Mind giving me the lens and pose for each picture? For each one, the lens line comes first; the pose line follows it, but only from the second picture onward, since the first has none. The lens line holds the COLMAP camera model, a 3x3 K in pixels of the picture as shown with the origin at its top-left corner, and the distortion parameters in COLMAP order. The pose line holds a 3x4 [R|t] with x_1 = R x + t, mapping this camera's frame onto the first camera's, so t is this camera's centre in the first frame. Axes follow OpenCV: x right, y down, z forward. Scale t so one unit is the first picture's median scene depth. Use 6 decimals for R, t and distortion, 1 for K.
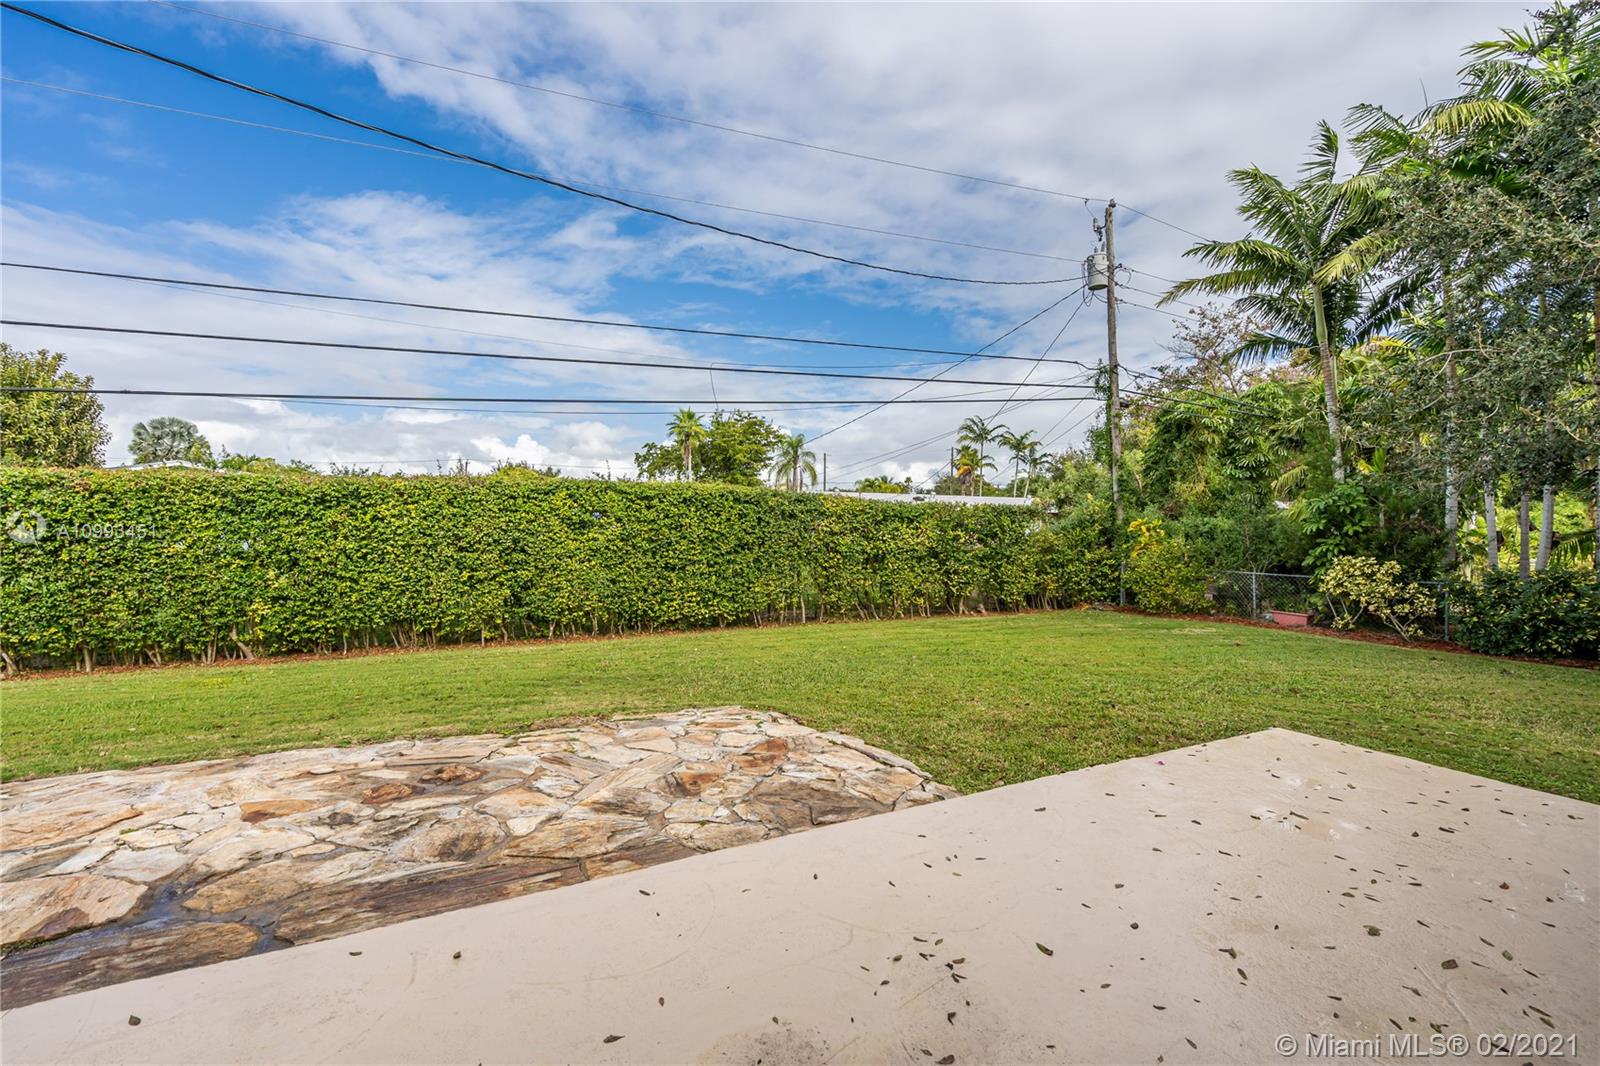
lens RADIAL K [[749.8, 0, 805.1], [0, 749.8, 524.3], [0, 0, 1]] dist [-0.008000, -0.000772]
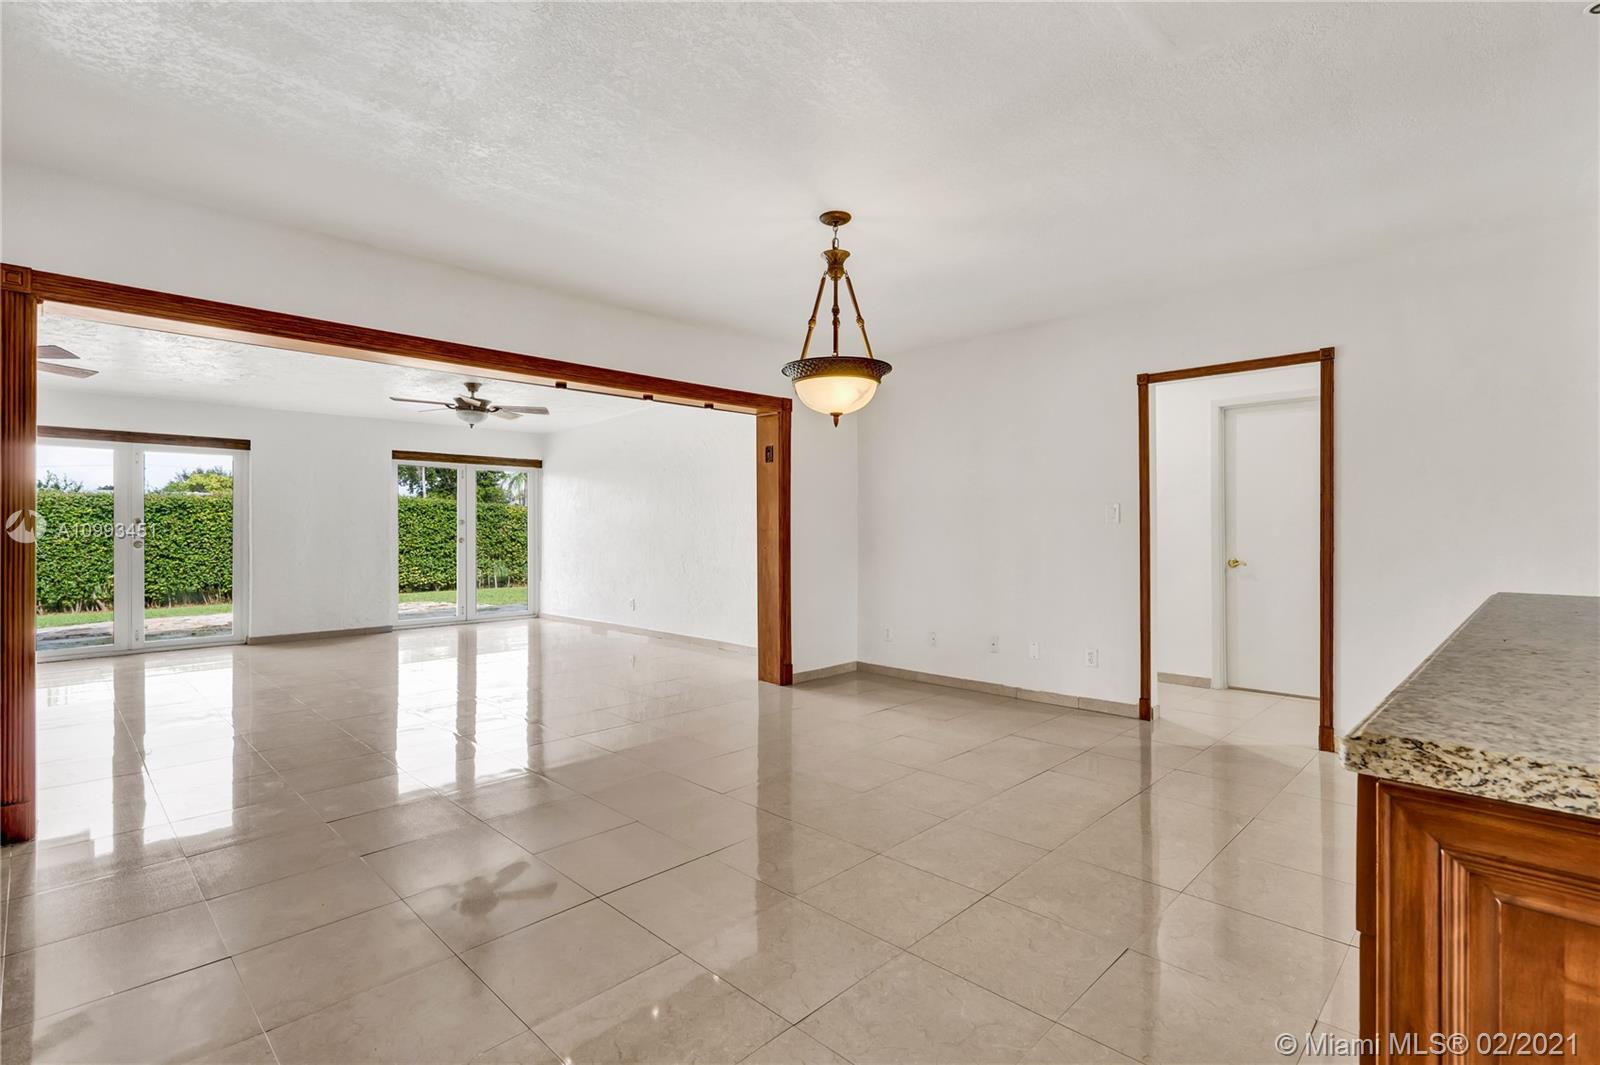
lens RADIAL K [[749.8, 0, 807.3], [0, 749.8, 526.8], [0, 0, 1]] dist [-0.008000, -0.000772]
pose [[0.949929, -0.011144, 0.312268, 0.142718], [0.013726, 0.999887, -0.006071, 0.025863], [-0.312165, 0.010053, 0.949975, -0.757303]]
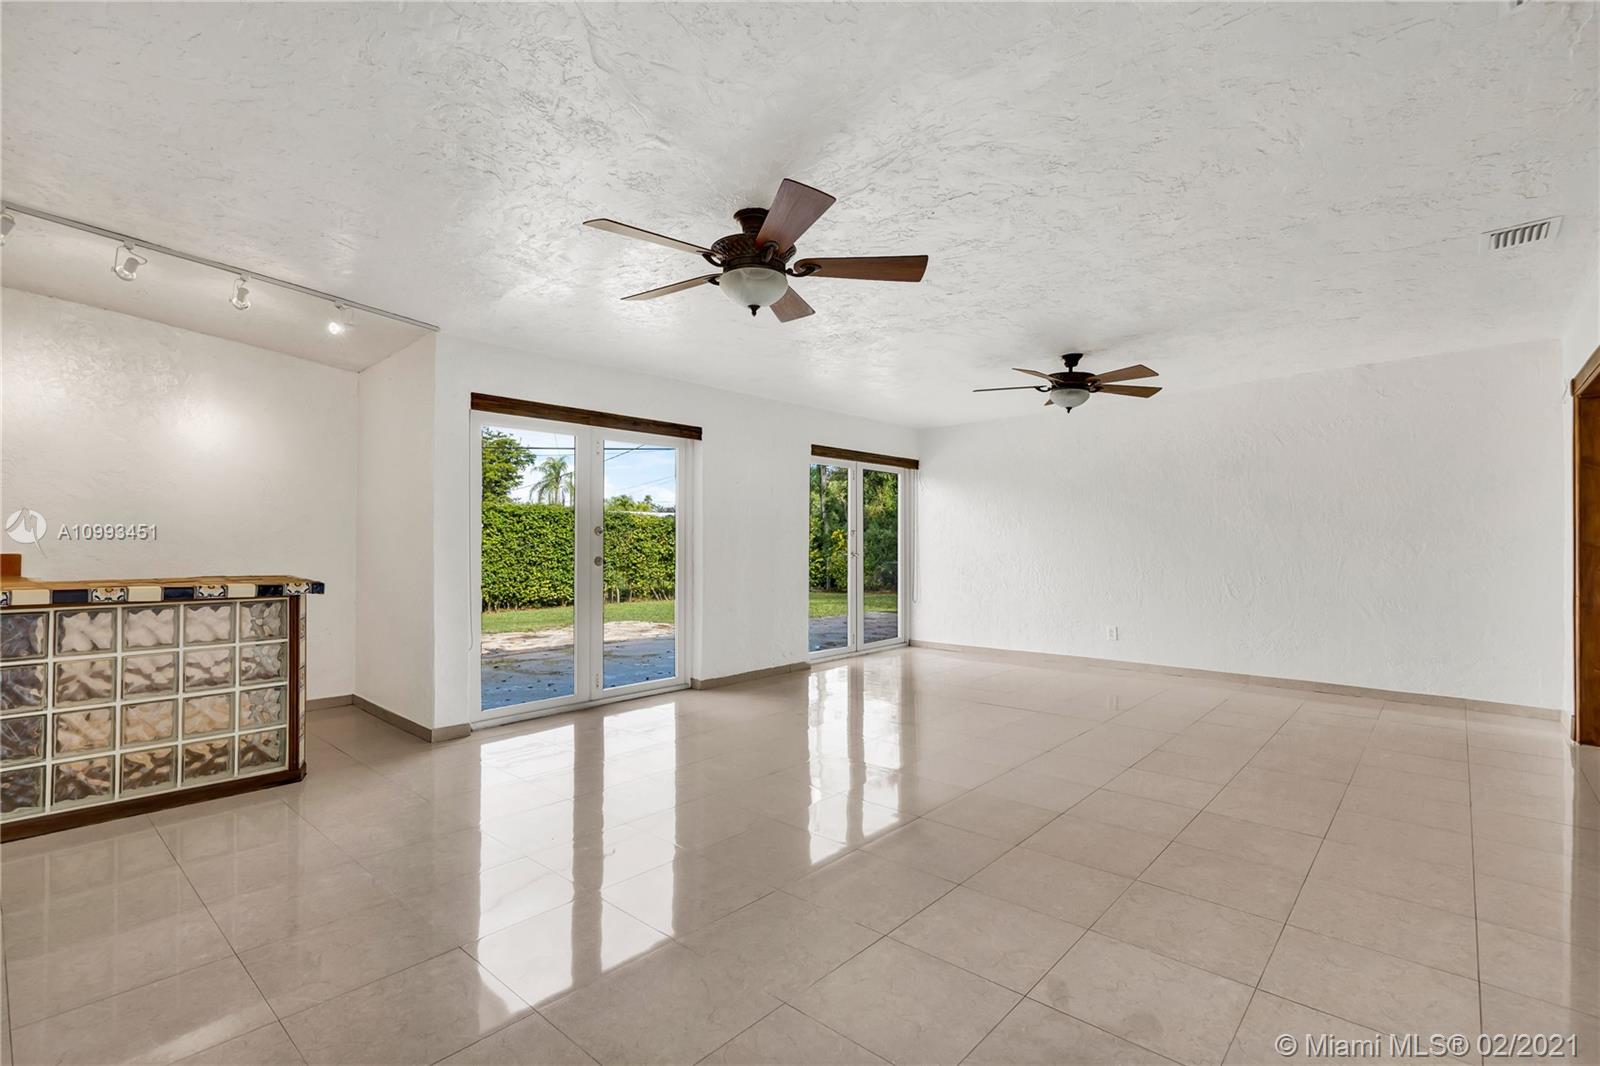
lens RADIAL K [[749.8, 0, 807.7], [0, 749.8, 539.2], [0, 0, 1]] dist [-0.008000, -0.000772]
pose [[0.938476, -0.008202, 0.345248, -0.174080], [0.009574, 0.999952, -0.002270, 0.018684], [-0.345213, 0.005435, 0.938509, -0.526863]]
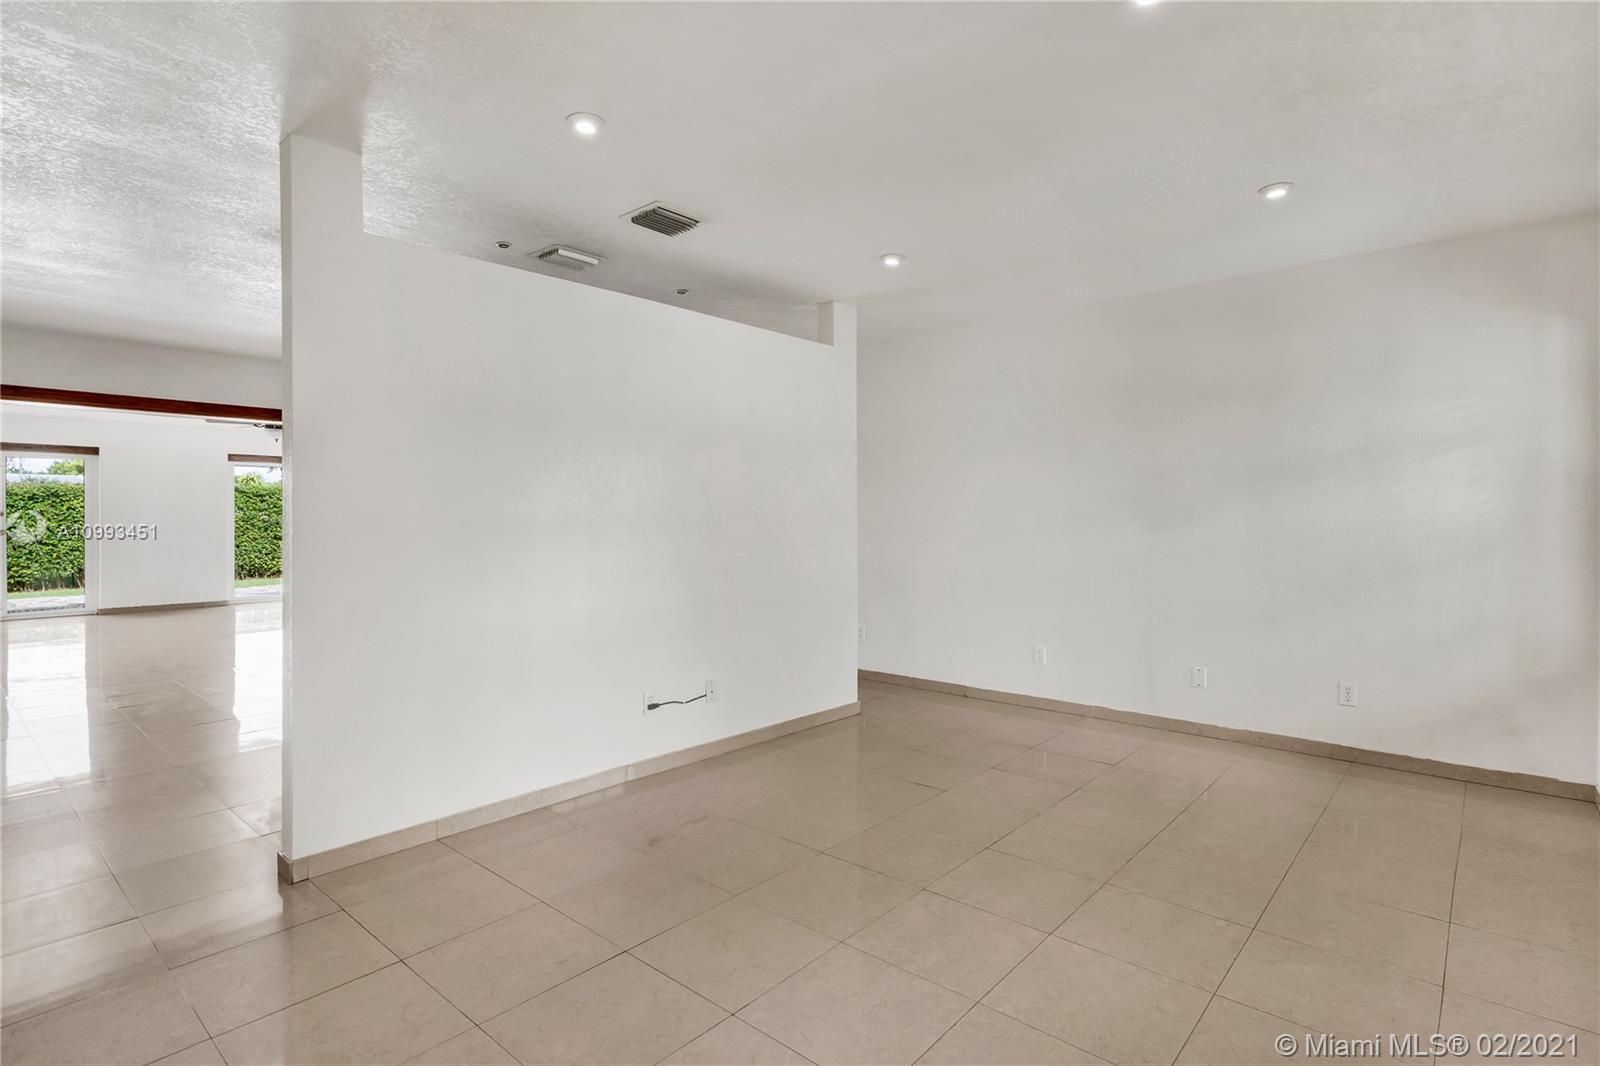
lens RADIAL K [[785.7, 0, 795.3], [0, 785.7, 520.9], [0, 0, 1]] dist [-0.001799, -0.000527]
pose [[0.933853, -0.012143, 0.357451, 0.257887], [0.010771, 0.999925, 0.005829, 0.021923], [-0.357495, -0.001593, 0.933914, -0.990329]]
